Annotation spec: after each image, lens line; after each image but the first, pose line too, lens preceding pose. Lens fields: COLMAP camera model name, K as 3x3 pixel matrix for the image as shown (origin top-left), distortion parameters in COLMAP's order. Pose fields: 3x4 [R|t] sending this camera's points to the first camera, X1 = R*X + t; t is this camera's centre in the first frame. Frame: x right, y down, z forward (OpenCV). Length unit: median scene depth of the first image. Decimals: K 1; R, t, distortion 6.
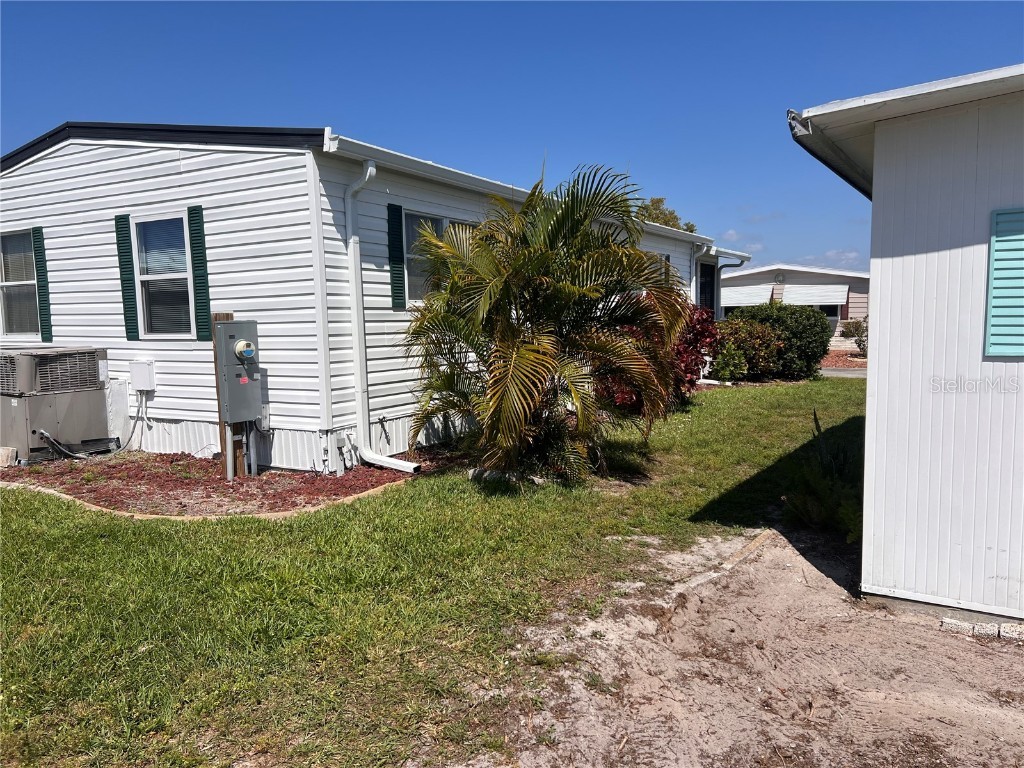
lens RADIAL K [[777.1, 0, 512.0], [0, 777.1, 384.0], [0, 0, 1]] dist [0.095255, -0.162570]
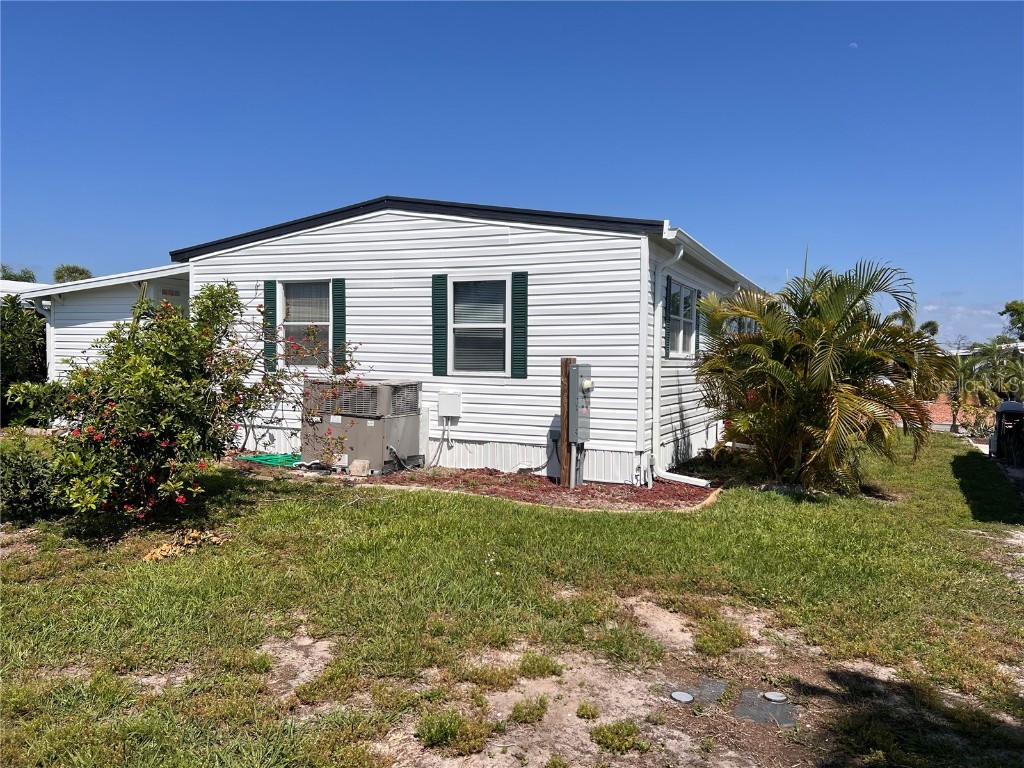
lens RADIAL K [[777.1, 0, 512.0], [0, 777.1, 384.0], [0, 0, 1]] dist [0.095255, -0.162570]
pose [[0.996407, 0.032203, 0.078330, -0.475779], [-0.027843, 0.998035, -0.056136, 0.022853], [-0.079983, 0.053753, 0.995346, -0.219800]]
